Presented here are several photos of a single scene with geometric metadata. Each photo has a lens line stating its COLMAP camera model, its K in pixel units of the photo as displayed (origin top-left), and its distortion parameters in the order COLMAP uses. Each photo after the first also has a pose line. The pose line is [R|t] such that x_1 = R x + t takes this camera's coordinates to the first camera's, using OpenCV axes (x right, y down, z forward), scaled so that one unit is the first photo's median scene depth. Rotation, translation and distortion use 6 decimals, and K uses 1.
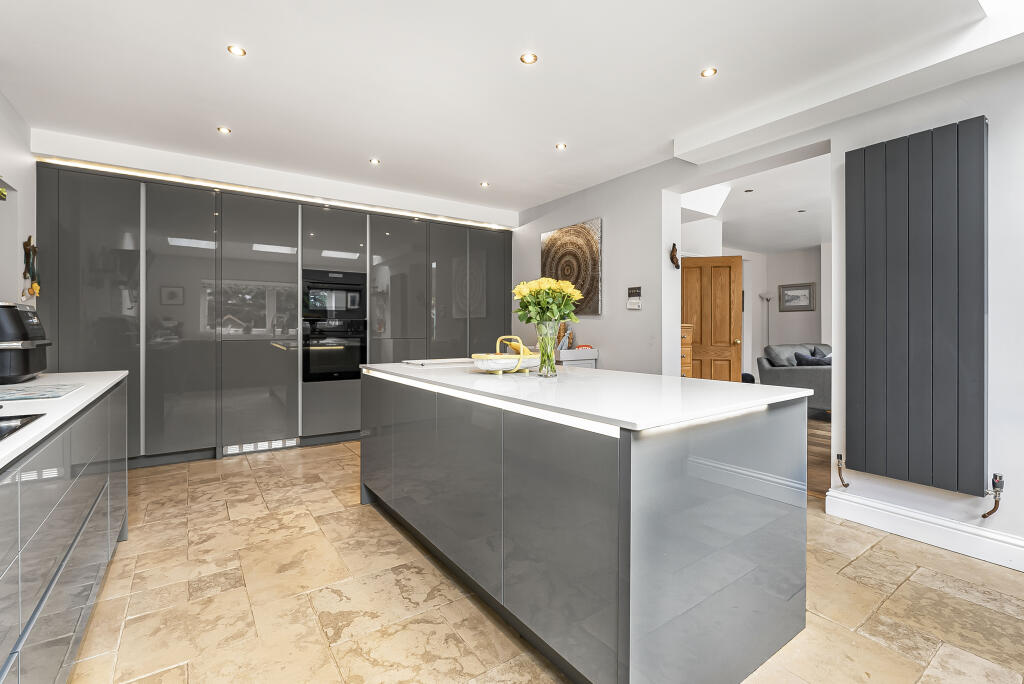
lens RADIAL K [[472.1, 0, 514.8], [0, 472.1, 324.6], [0, 0, 1]] dist [0.000053, 0.000137]
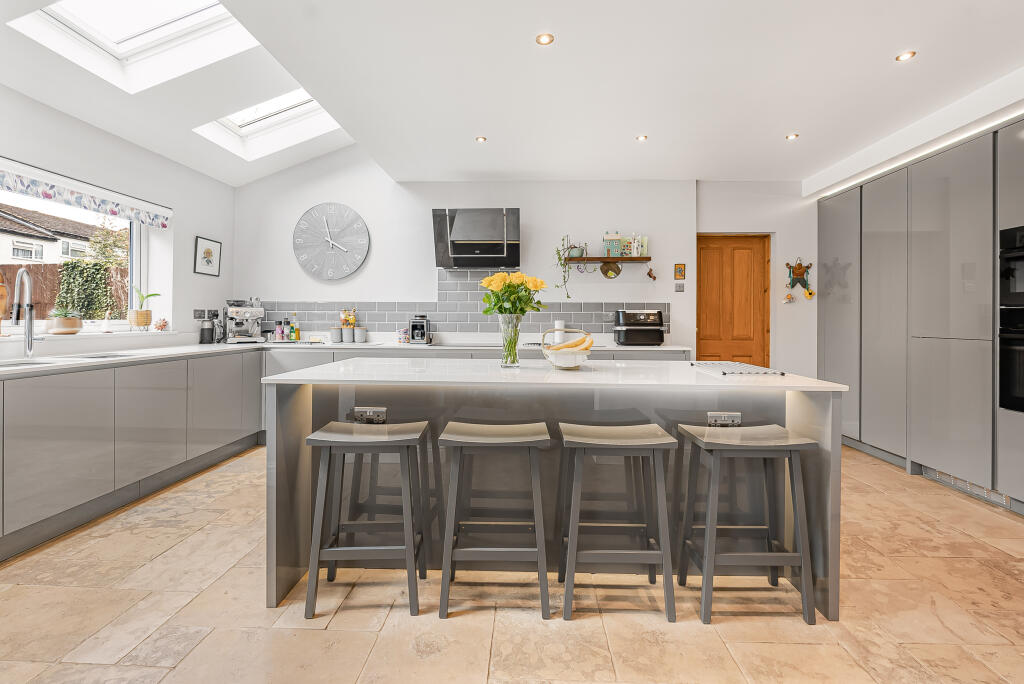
lens RADIAL K [[451.3, 0, 512.3], [0, 451.3, 331.7], [0, 0, 1]] dist [-0.000239, 0.000540]
pose [[-0.597672, 0.014435, -0.801611, 0.414594], [0.000890, 0.999849, 0.017341, 0.009571], [0.801740, 0.009650, -0.597595, 0.791175]]
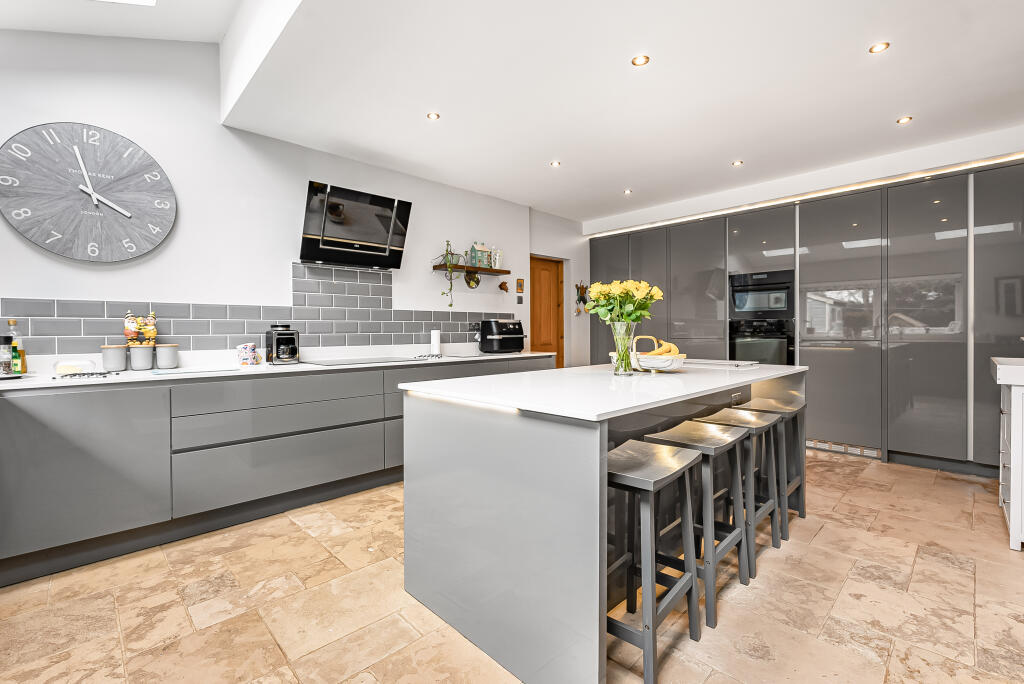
lens RADIAL K [[451.3, 0, 512.3], [0, 451.3, 331.7], [0, 0, 1]] dist [-0.000239, 0.000540]
pose [[0.163446, 0.001842, -0.986551, 0.494836], [0.014128, 0.999891, 0.004207, 0.004023], [0.986451, -0.014626, 0.163402, 0.300996]]
